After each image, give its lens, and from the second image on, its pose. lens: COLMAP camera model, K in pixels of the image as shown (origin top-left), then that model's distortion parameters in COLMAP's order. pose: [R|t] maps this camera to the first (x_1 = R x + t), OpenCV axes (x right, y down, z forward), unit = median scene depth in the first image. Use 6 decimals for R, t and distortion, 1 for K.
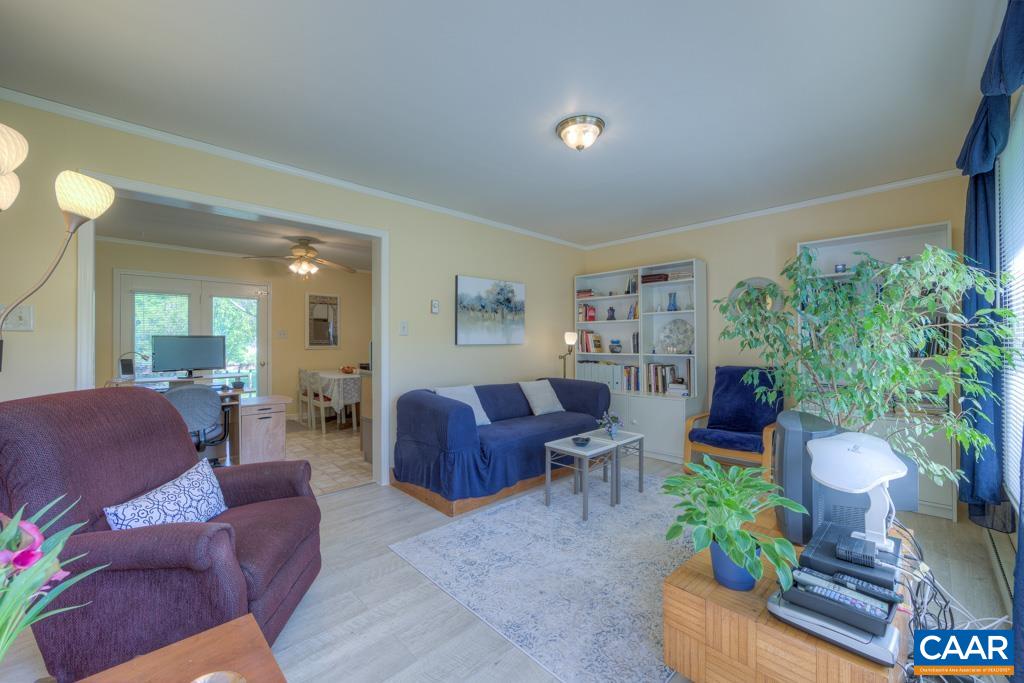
lens RADIAL K [[405.3, 0, 511.4], [0, 405.3, 340.6], [0, 0, 1]] dist [-0.003136, 0.000110]
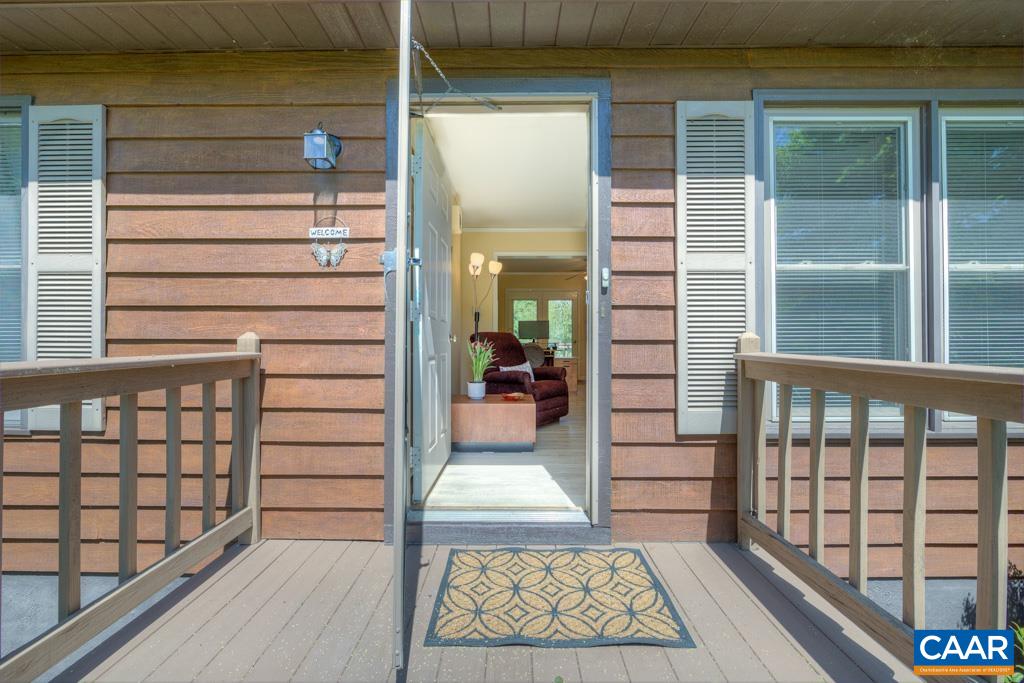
lens RADIAL K [[405.3, 0, 511.4], [0, 405.3, 340.6], [0, 0, 1]] dist [-0.003136, 0.000110]
pose [[0.707811, 0.008849, -0.706346, 0.468161], [-0.000154, 0.999923, 0.012373, 0.054082], [0.706401, -0.008649, 0.707759, -0.426424]]
